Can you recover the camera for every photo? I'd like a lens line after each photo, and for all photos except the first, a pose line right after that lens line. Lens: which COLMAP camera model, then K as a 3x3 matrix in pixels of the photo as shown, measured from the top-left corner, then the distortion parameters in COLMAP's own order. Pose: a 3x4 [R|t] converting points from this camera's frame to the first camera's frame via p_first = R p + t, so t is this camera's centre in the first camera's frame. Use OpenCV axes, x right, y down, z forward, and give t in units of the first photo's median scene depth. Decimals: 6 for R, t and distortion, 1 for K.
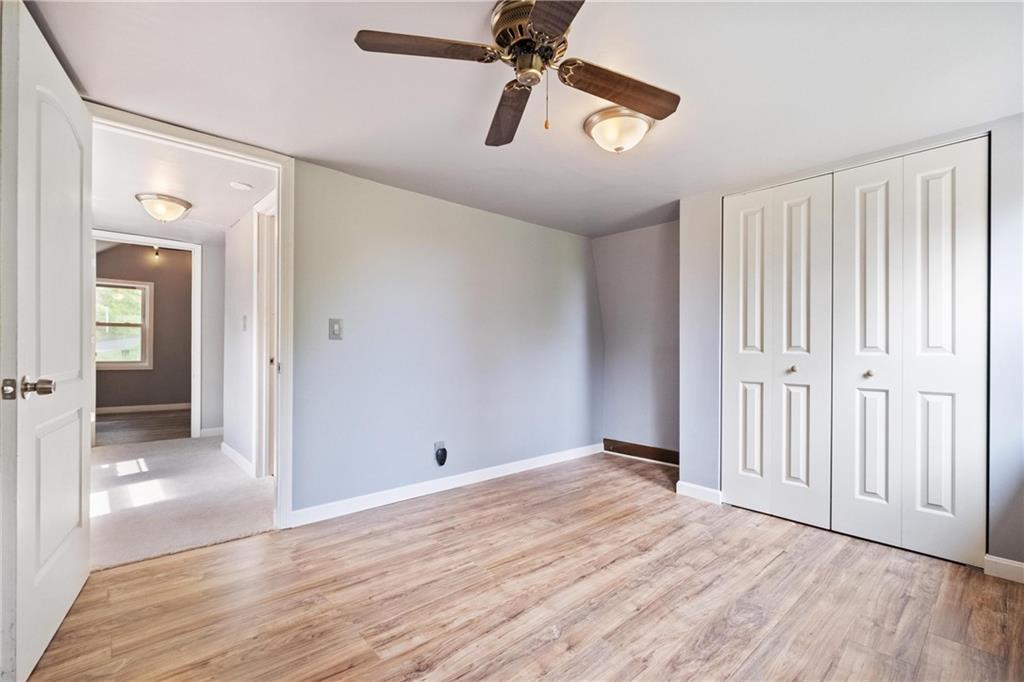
lens RADIAL K [[455.7, 0, 509.4], [0, 455.7, 346.8], [0, 0, 1]] dist [-0.001664, 0.001397]
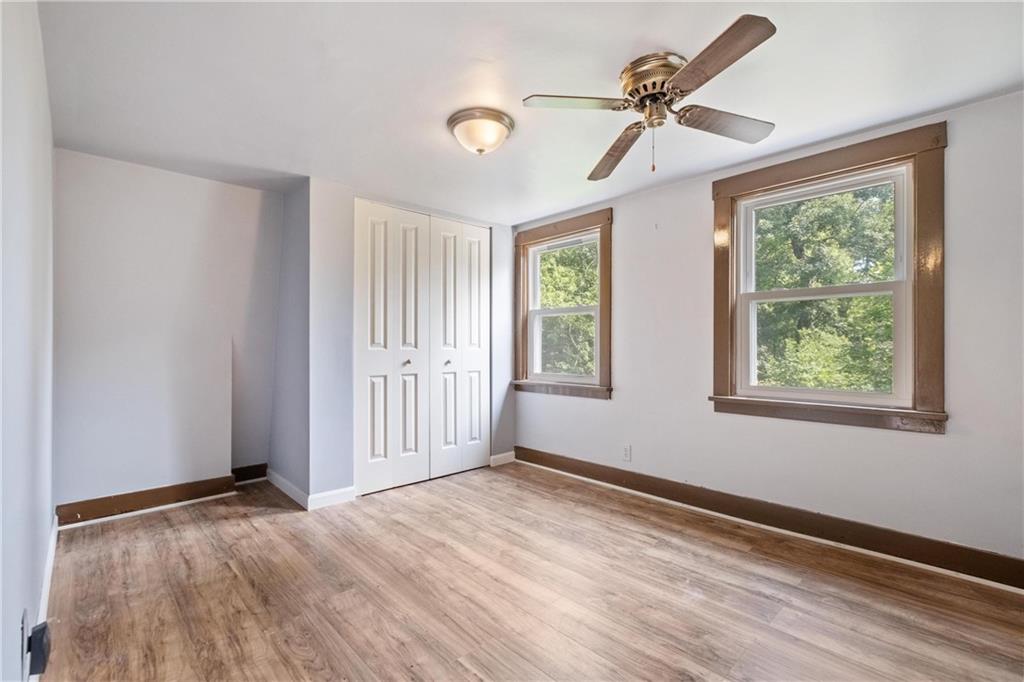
lens RADIAL K [[455.7, 0, 507.5], [0, 455.7, 341.4], [0, 0, 1]] dist [-0.001664, 0.001397]
pose [[-0.029574, 0.004146, 0.999554, -0.623787], [-0.000721, 0.999991, -0.004169, -0.001417], [-0.999562, -0.000844, -0.029571, 0.765884]]
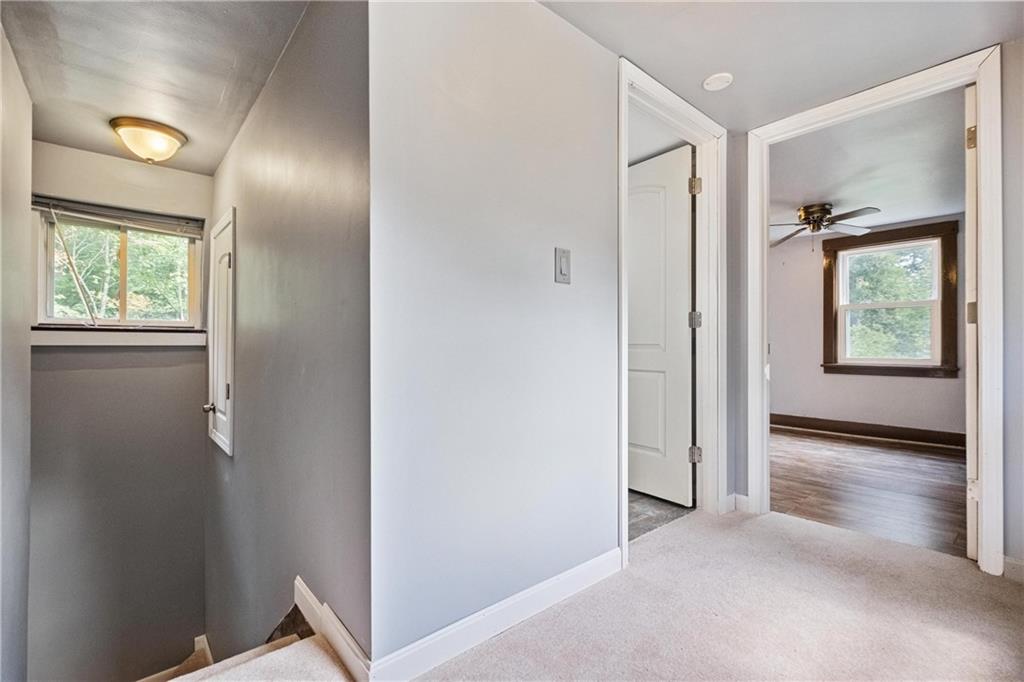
lens RADIAL K [[455.7, 0, 514.4], [0, 455.7, 340.0], [0, 0, 1]] dist [-0.001664, 0.001397]
pose [[0.022341, 0.003303, 0.999745, -1.243189], [0.000144, 0.999995, -0.003307, 0.021867], [-0.999750, 0.000218, 0.022341, 1.290755]]
